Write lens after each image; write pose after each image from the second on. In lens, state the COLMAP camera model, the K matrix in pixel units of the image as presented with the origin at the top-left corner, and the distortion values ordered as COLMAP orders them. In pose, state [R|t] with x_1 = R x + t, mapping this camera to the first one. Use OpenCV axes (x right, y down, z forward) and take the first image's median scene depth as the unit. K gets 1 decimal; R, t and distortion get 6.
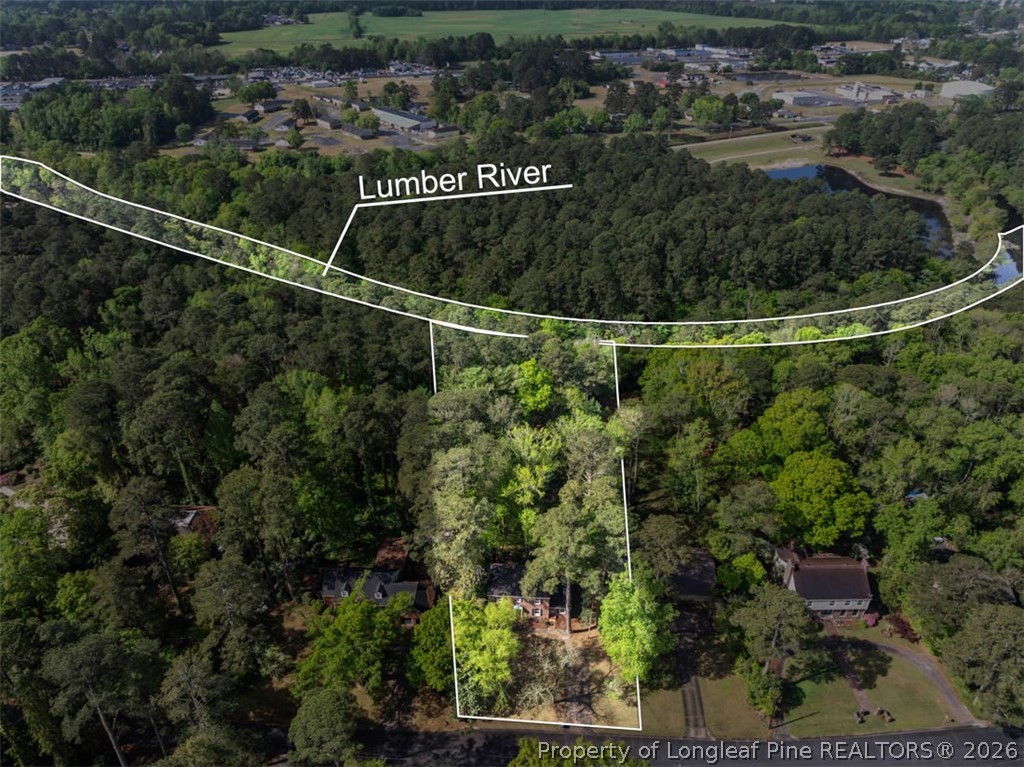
lens RADIAL K [[704.0, 0, 516.6], [0, 704.0, 385.4], [0, 0, 1]] dist [-0.026569, -0.003563]
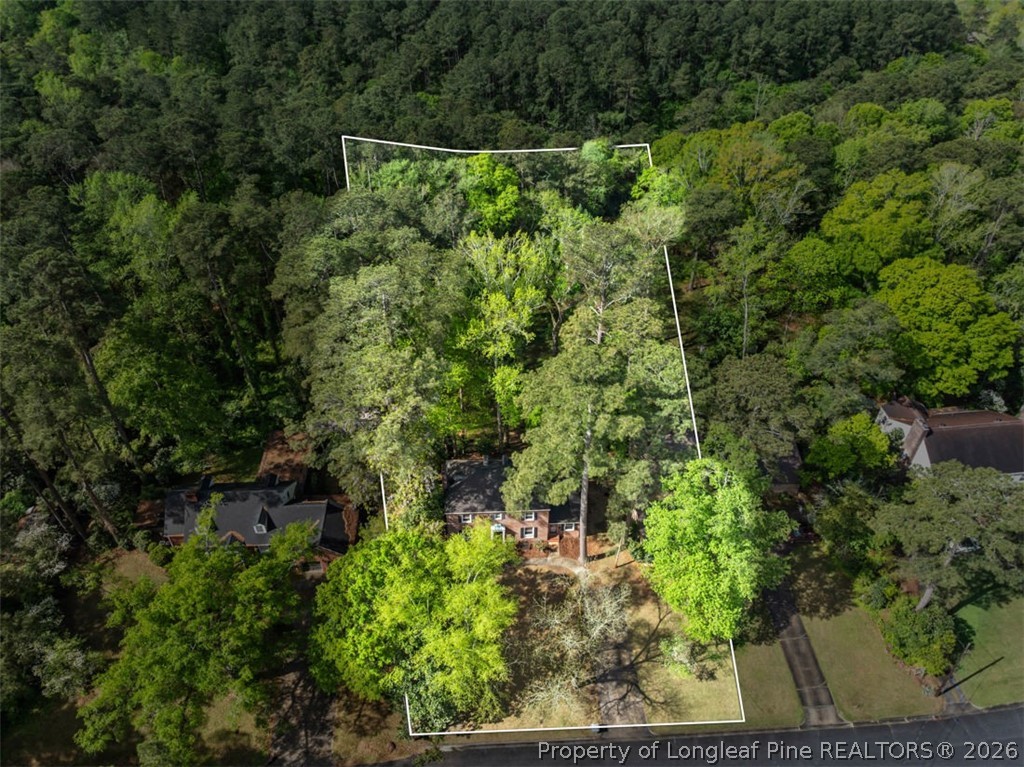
lens RADIAL K [[704.0, 0, 516.6], [0, 704.0, 385.4], [0, 0, 1]] dist [-0.026569, -0.003563]
pose [[0.994039, -0.067985, 0.085231, -0.025465], [0.053621, 0.985538, 0.160746, 0.099798], [-0.094927, -0.155218, 0.983309, 0.426704]]
